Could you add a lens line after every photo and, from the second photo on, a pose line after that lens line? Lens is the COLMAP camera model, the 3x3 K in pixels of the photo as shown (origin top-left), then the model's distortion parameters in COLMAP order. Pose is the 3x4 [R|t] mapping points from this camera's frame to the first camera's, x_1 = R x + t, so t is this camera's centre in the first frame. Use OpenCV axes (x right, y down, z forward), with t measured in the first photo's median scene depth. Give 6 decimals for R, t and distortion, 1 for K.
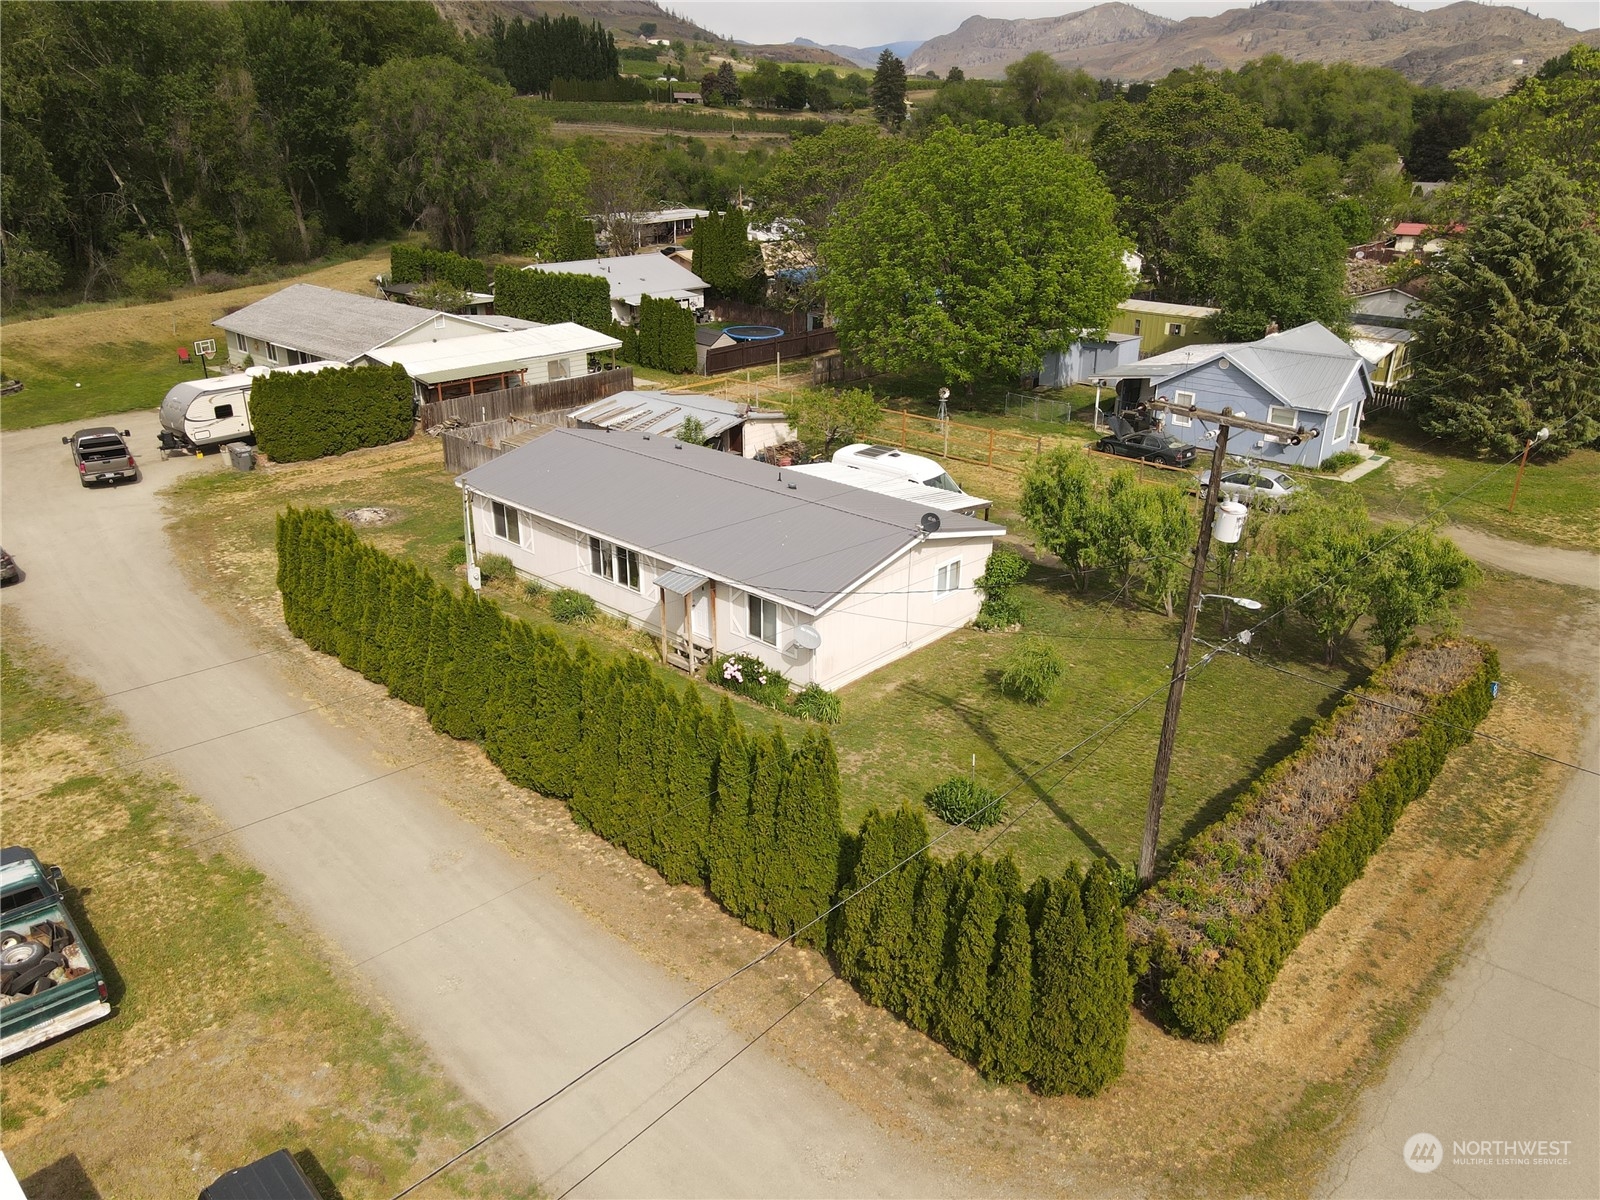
lens RADIAL K [[1150.5, 0, 800.0], [0, 1150.5, 600.0], [0, 0, 1]] dist [0.000813, 0.001353]
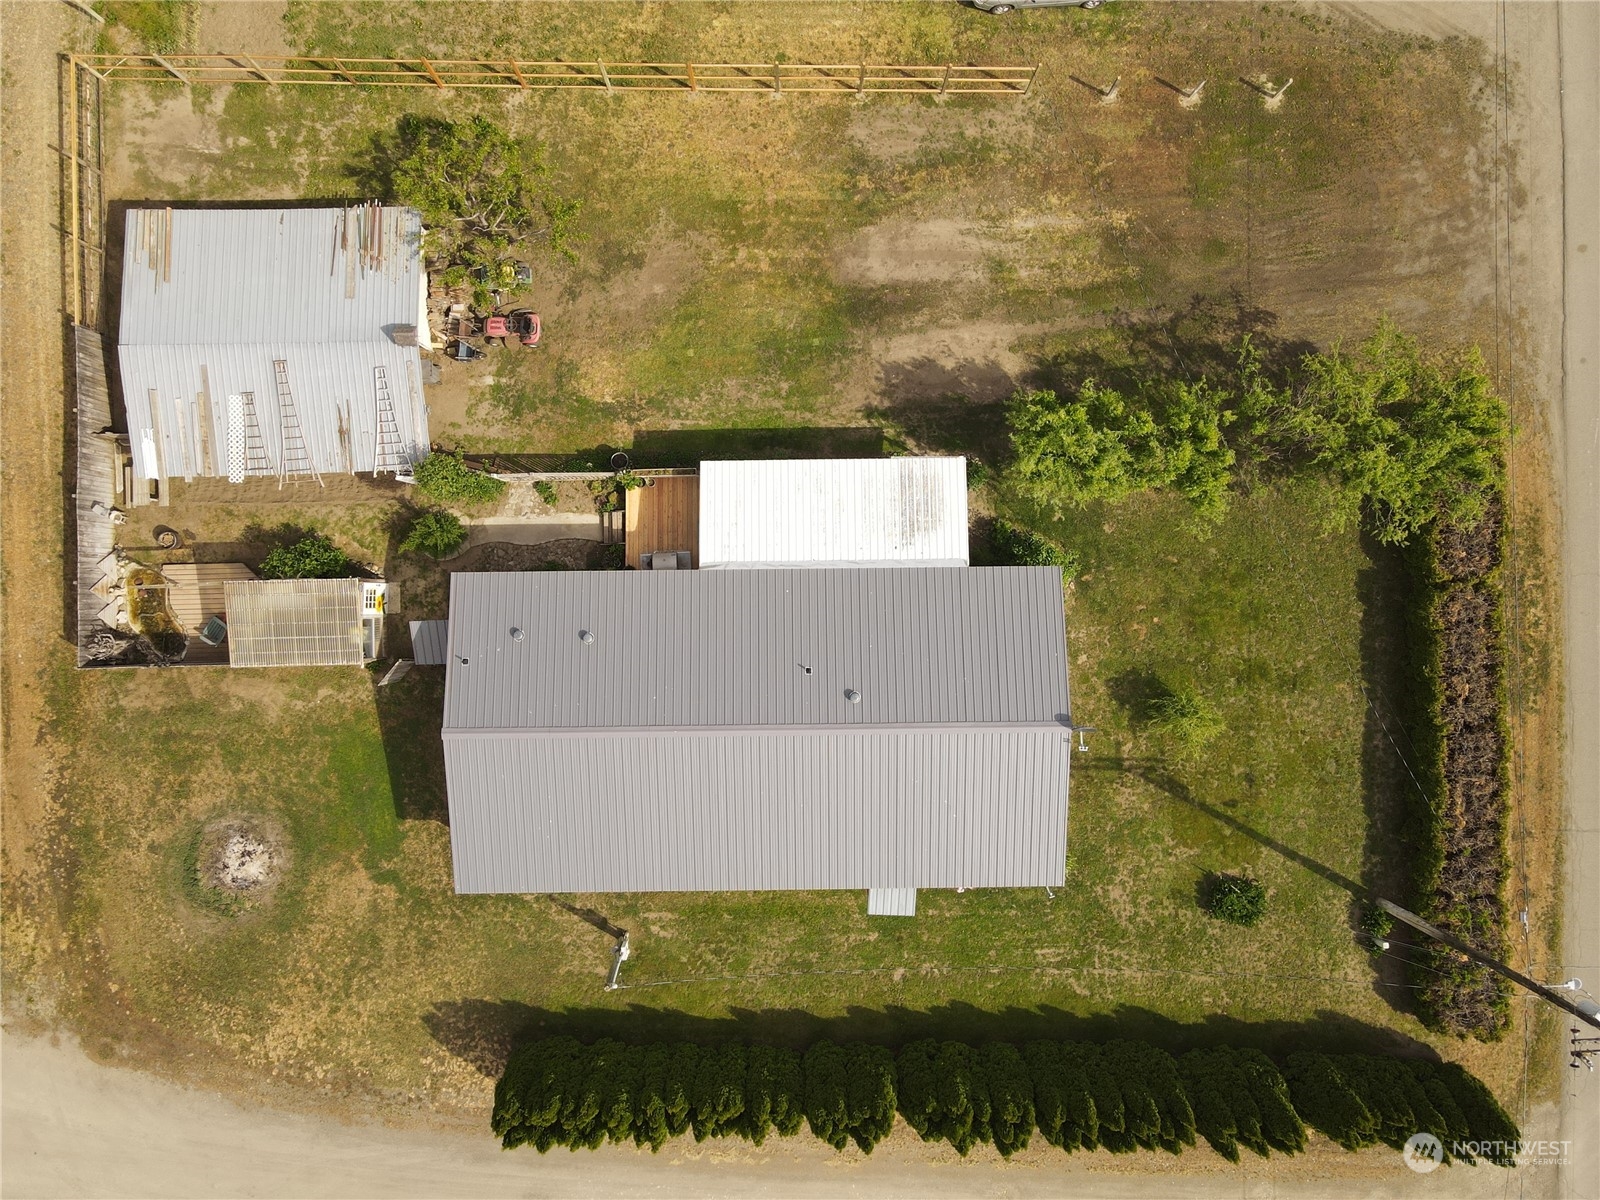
lens RADIAL K [[1150.5, 0, 800.0], [0, 1150.5, 600.0], [0, 0, 1]] dist [0.000813, 0.001353]
pose [[0.726908, -0.686697, -0.007230, 0.022028], [0.272188, 0.278428, 0.921082, -0.988408], [-0.630491, -0.671510, 0.389302, 0.804097]]
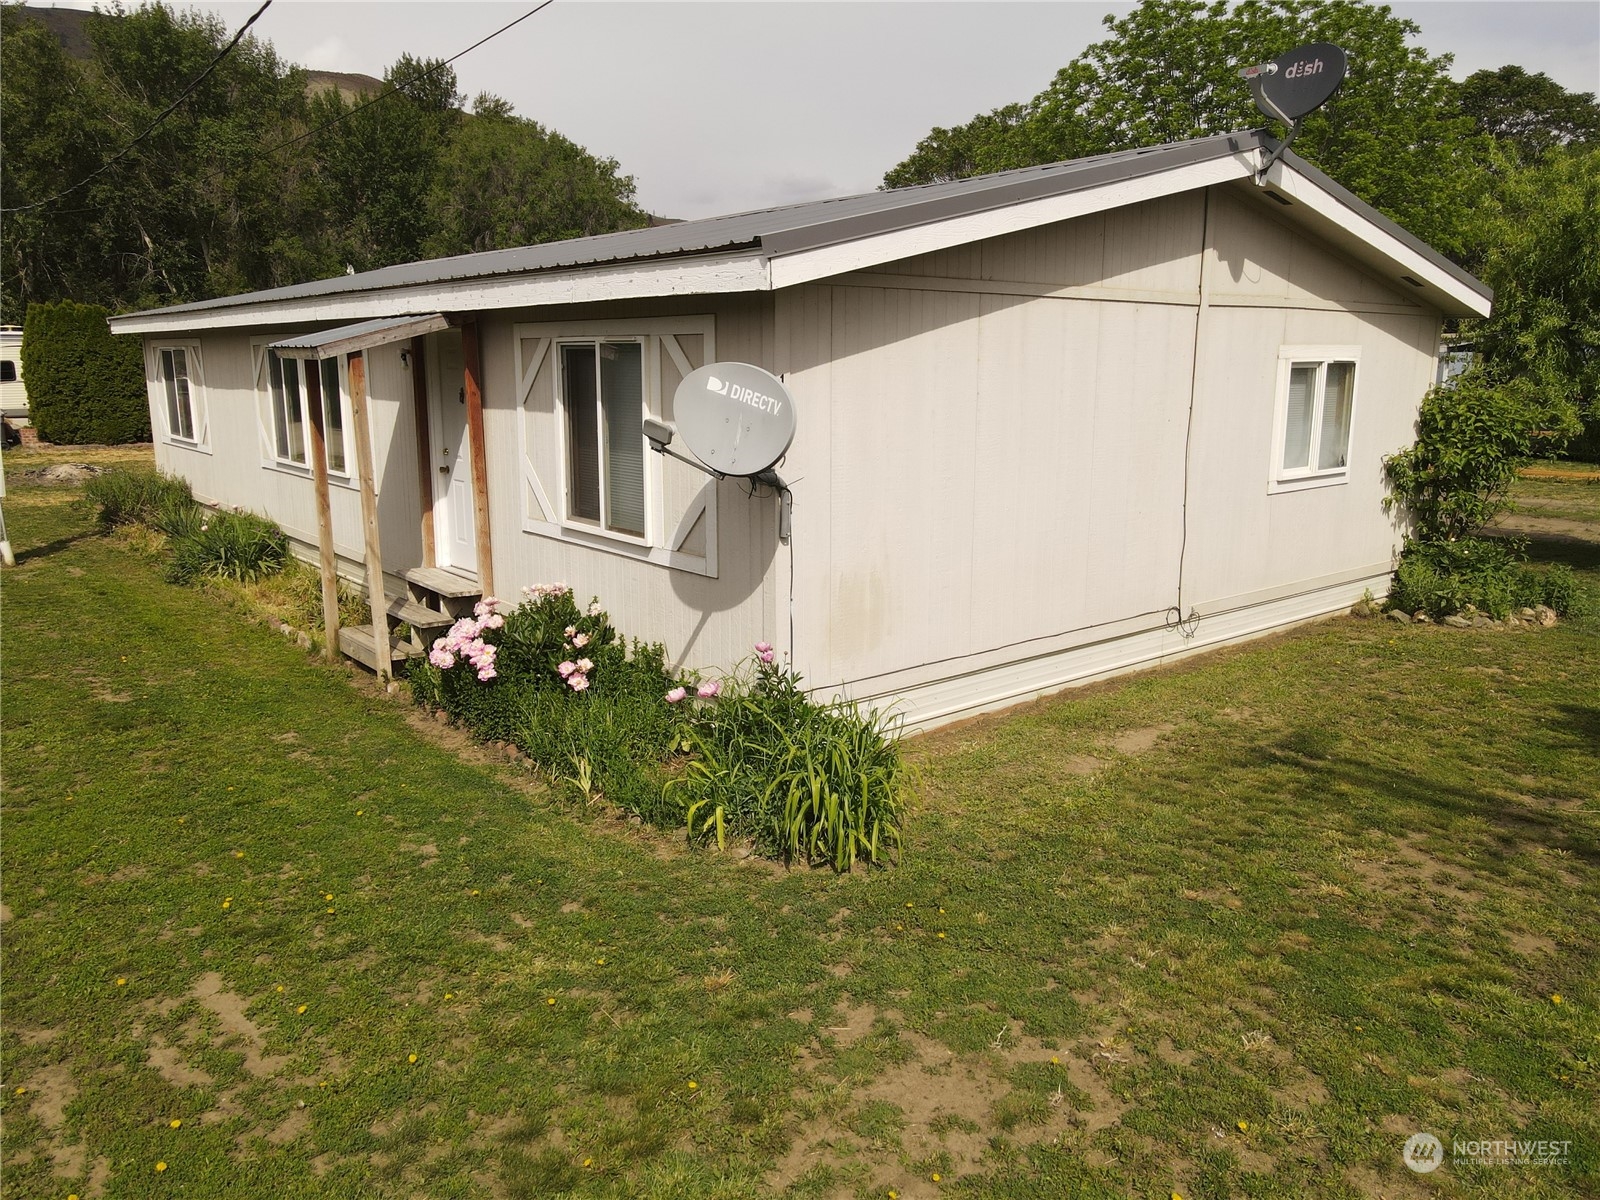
lens RADIAL K [[1150.5, 0, 800.0], [0, 1150.5, 600.0], [0, 0, 1]] dist [0.000813, 0.001353]
pose [[0.989795, 0.018247, -0.141326, 0.042093], [-0.044425, 0.981854, -0.184362, 0.089333], [0.135397, 0.188759, 0.972645, 0.725446]]
